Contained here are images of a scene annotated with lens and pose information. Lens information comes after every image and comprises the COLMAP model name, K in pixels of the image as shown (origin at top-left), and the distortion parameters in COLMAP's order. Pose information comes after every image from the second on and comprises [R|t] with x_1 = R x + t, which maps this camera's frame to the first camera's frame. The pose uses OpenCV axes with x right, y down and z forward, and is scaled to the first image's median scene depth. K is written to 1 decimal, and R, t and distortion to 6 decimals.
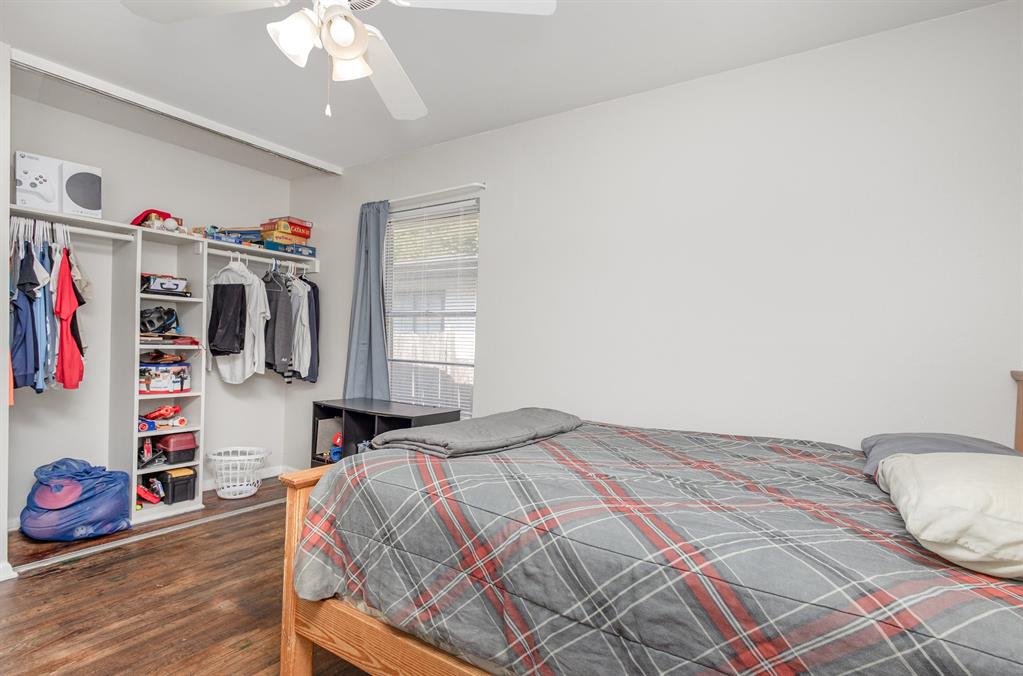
lens RADIAL K [[475.5, 0, 511.5], [0, 475.5, 338.0], [0, 0, 1]] dist [0.000324, 0.000111]
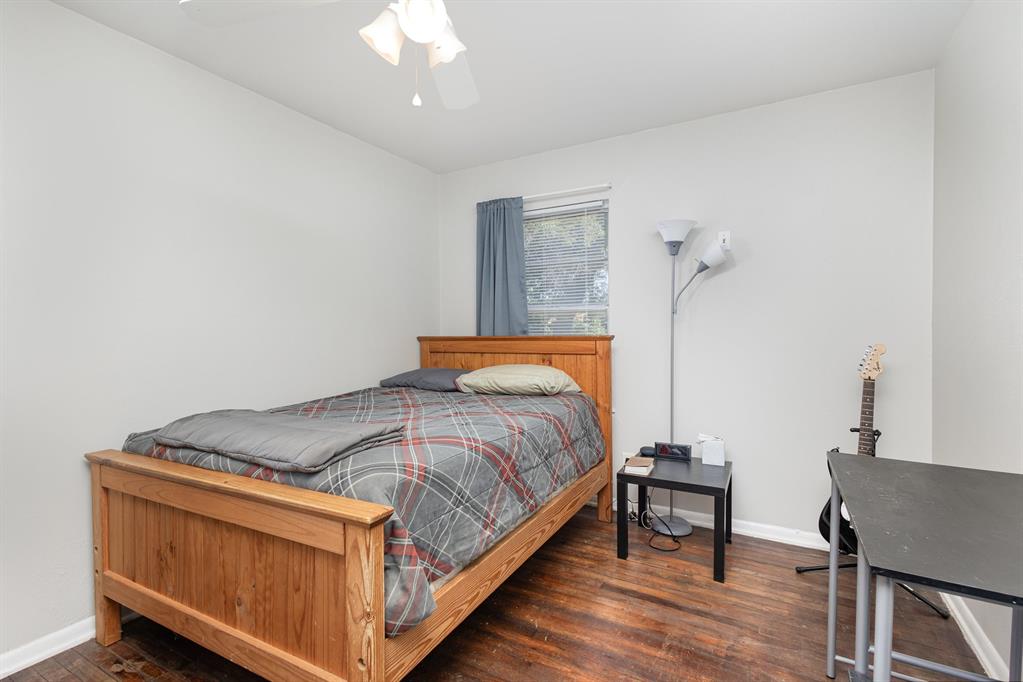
lens RADIAL K [[478.0, 0, 511.5], [0, 478.0, 341.0], [0, 0, 1]] dist [0.001033, 0.000033]
pose [[-0.055067, -0.057418, 0.996830, -1.472448], [0.004979, 0.998317, 0.057779, -0.040055], [-0.998470, 0.008144, -0.054688, 0.970140]]
